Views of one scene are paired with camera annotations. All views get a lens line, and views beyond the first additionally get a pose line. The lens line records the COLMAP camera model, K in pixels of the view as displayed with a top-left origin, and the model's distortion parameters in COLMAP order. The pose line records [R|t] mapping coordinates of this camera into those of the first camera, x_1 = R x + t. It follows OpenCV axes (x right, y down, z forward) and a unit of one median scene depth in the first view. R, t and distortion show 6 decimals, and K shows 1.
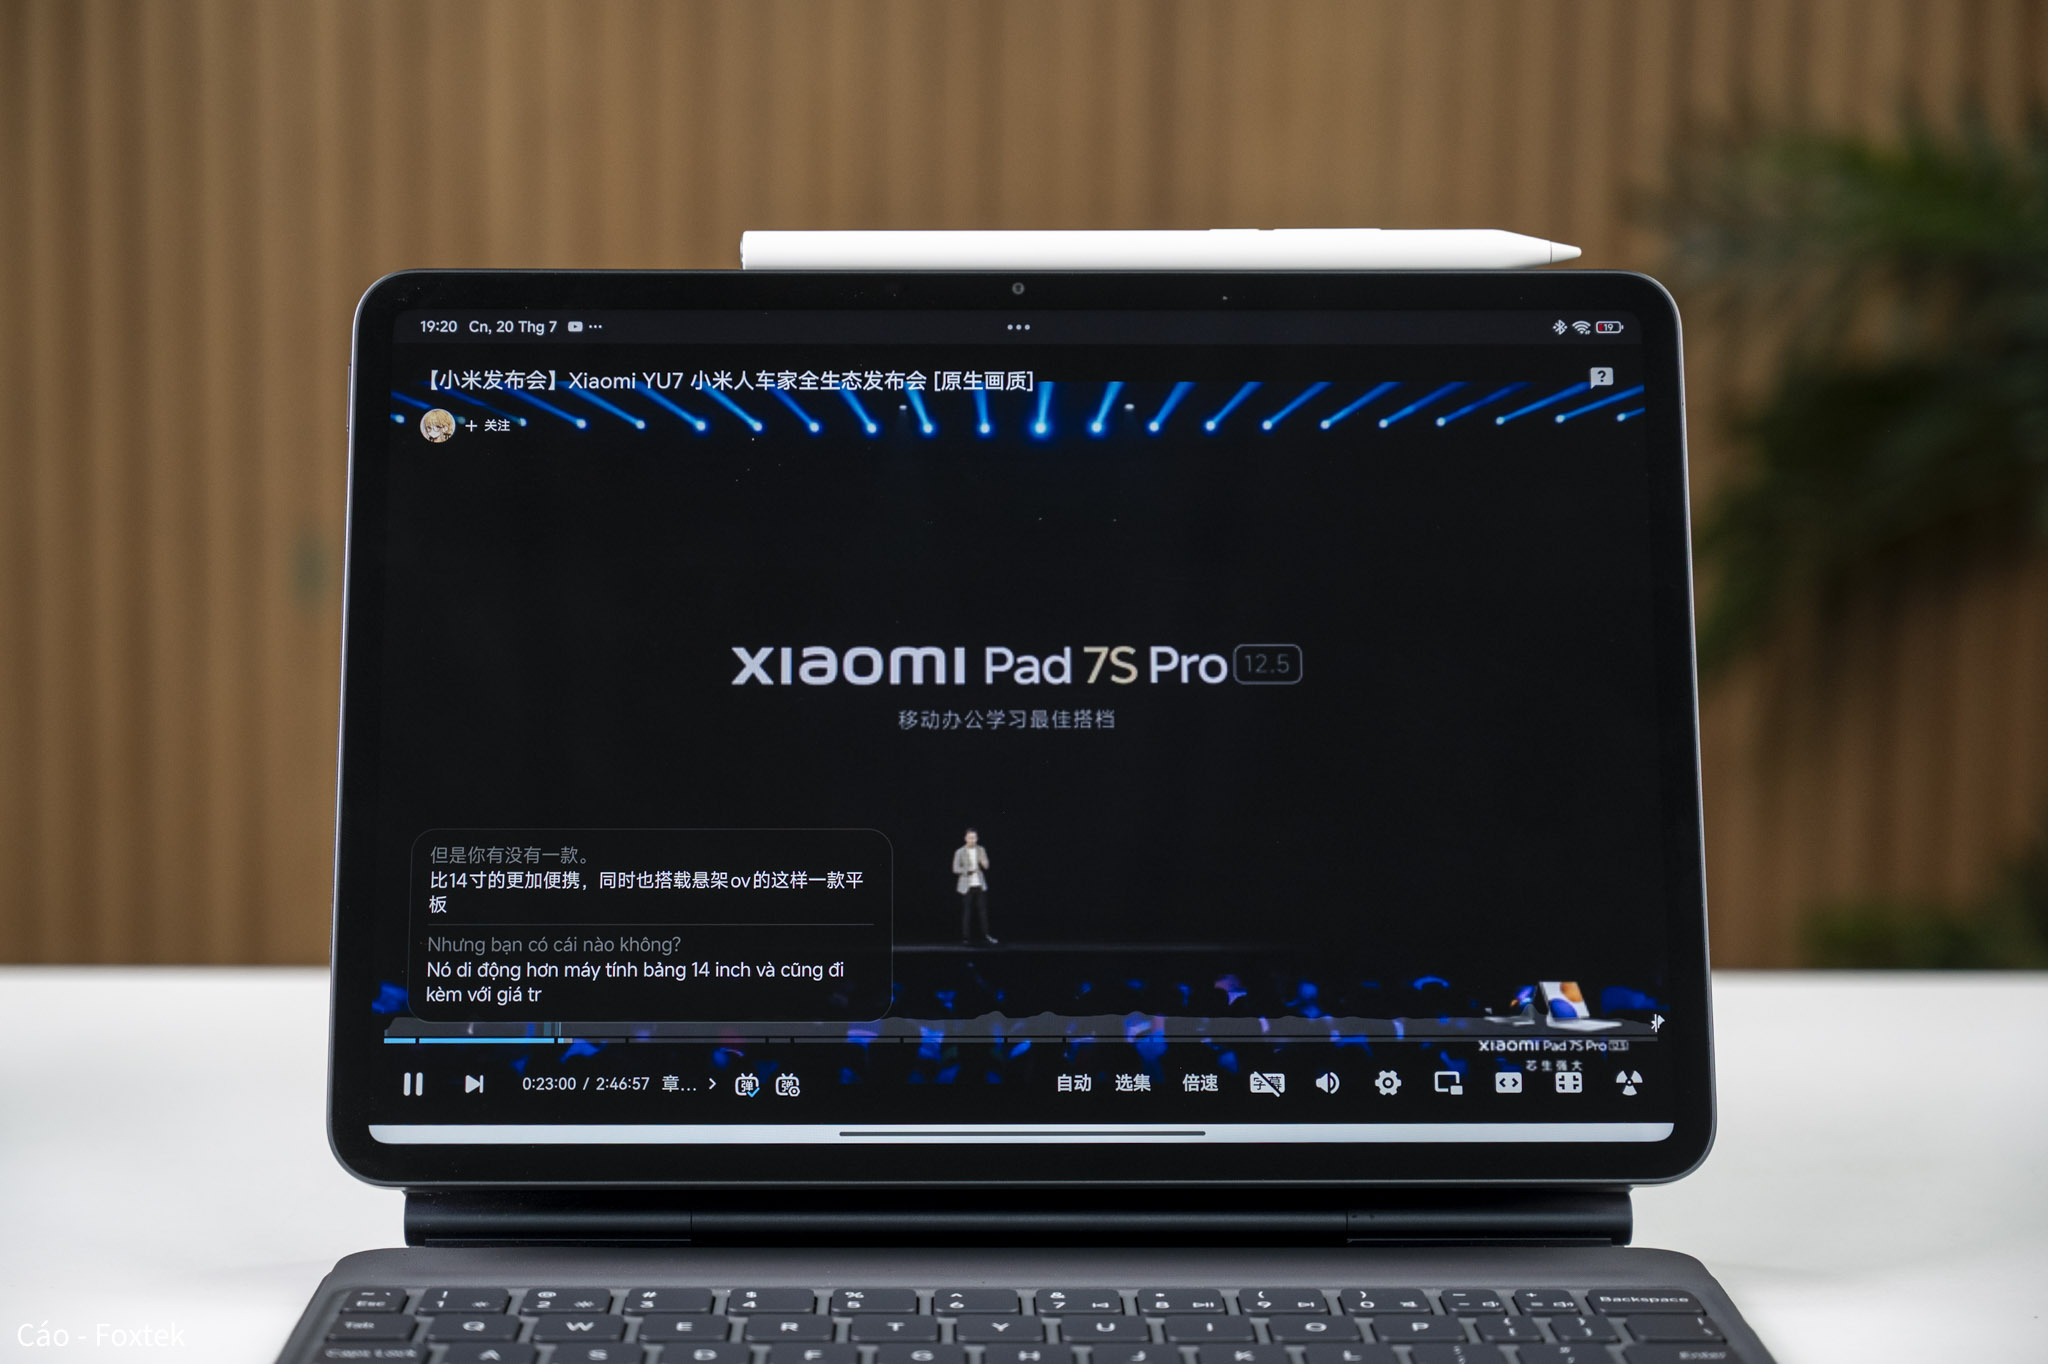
lens RADIAL K [[4145.9, 0, 1024.0], [0, 4145.9, 682.0], [0, 0, 1]] dist [0.018406, -0.023160]
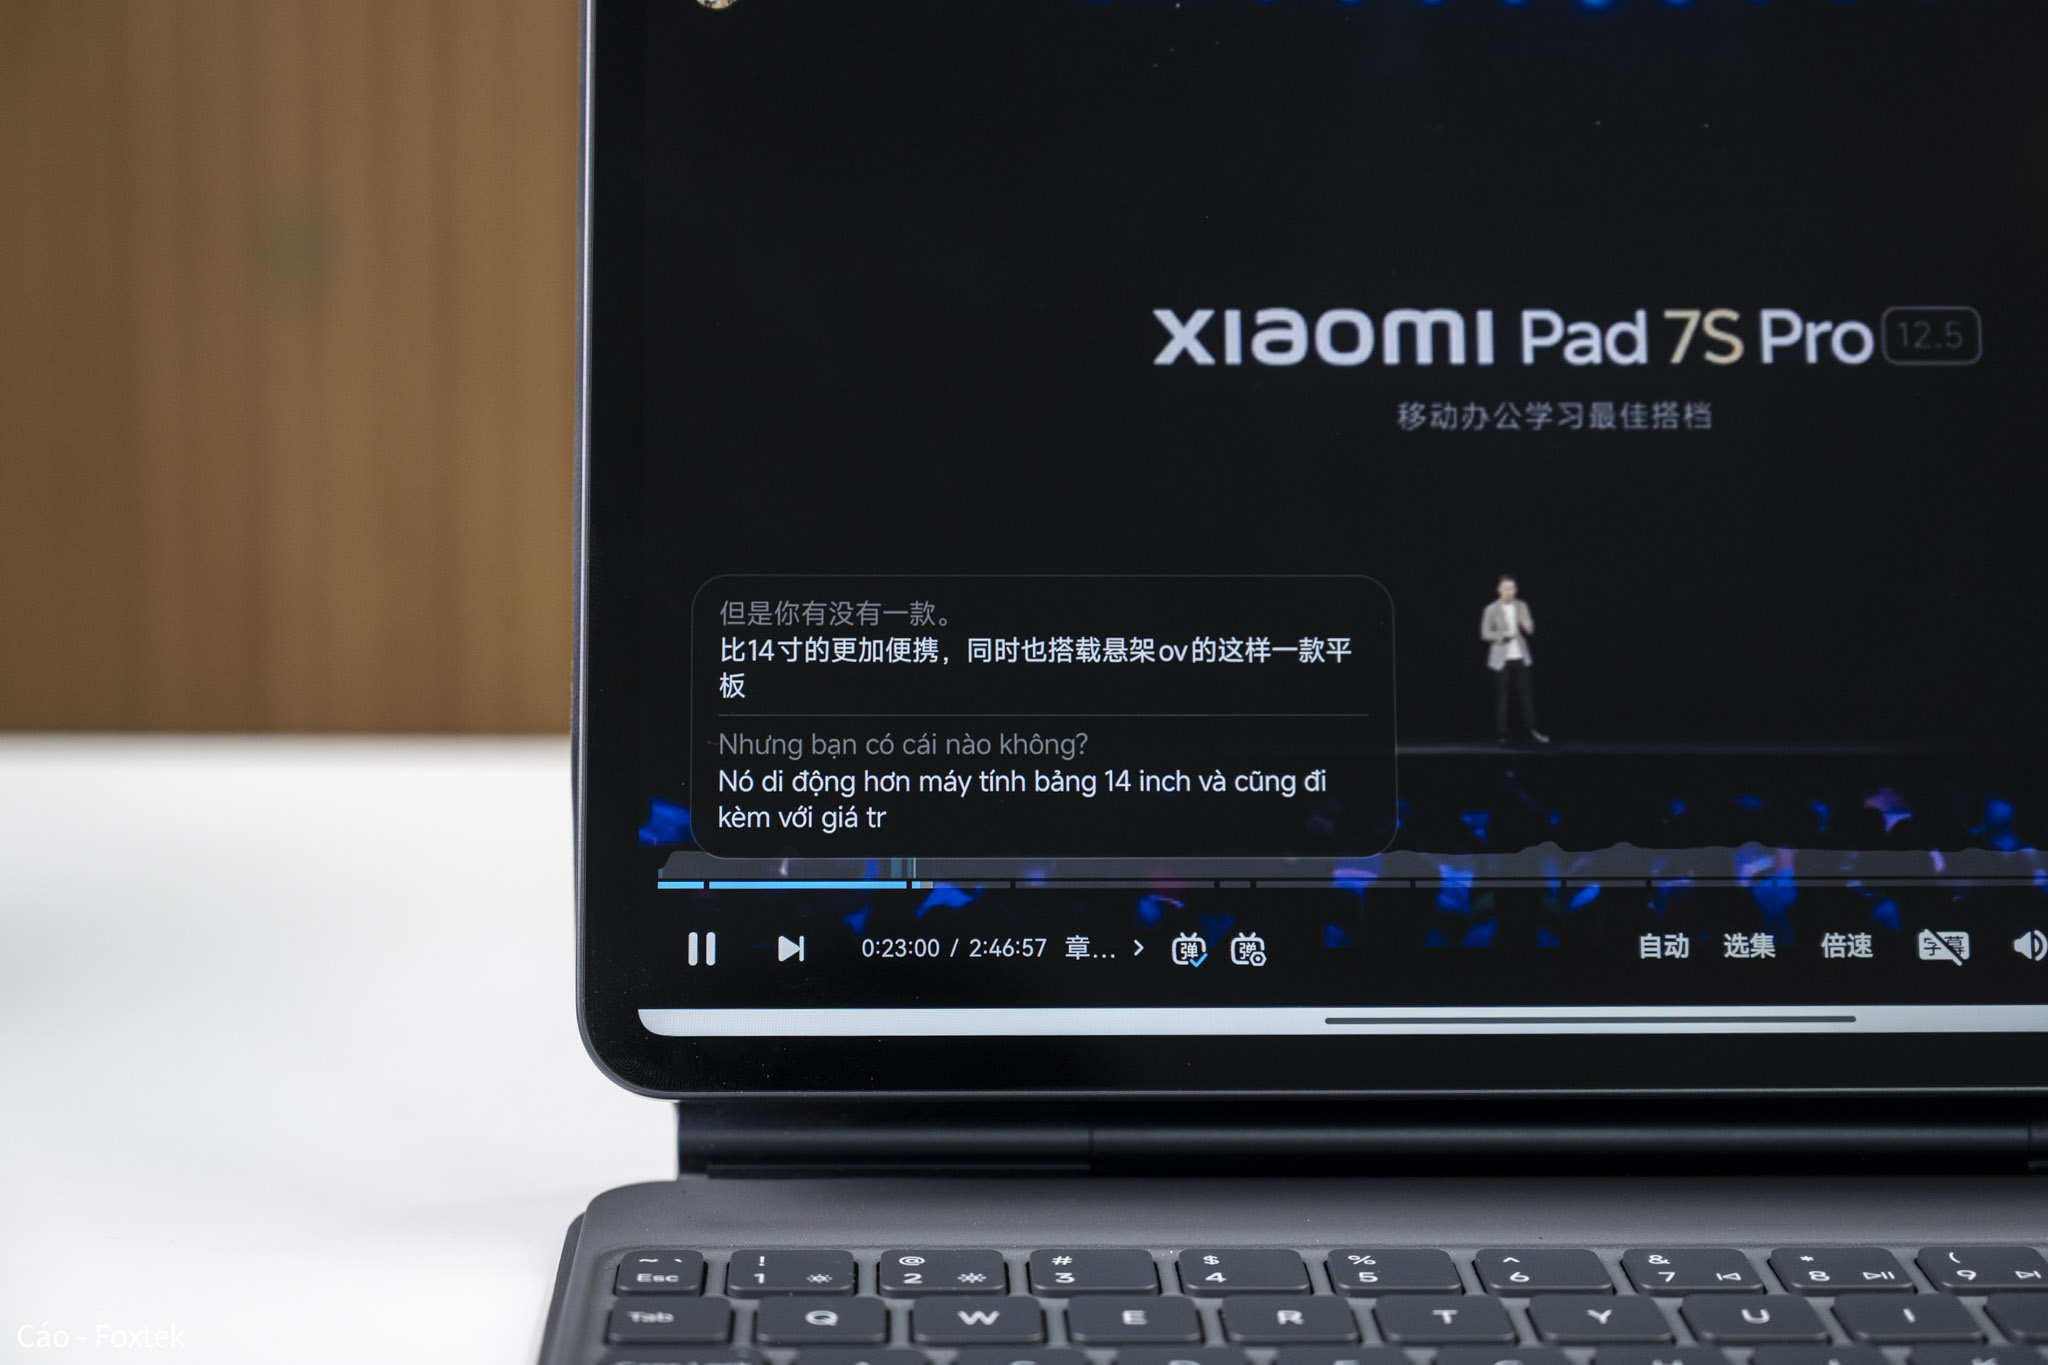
lens RADIAL K [[4145.9, 0, 1024.0], [0, 4145.9, 682.5], [0, 0, 1]] dist [0.018406, -0.023160]
pose [[0.999822, 0.000336, 0.018859, -0.106753], [-0.001598, 0.997758, 0.066909, 0.007408], [-0.018794, -0.066927, 0.997581, 0.319788]]
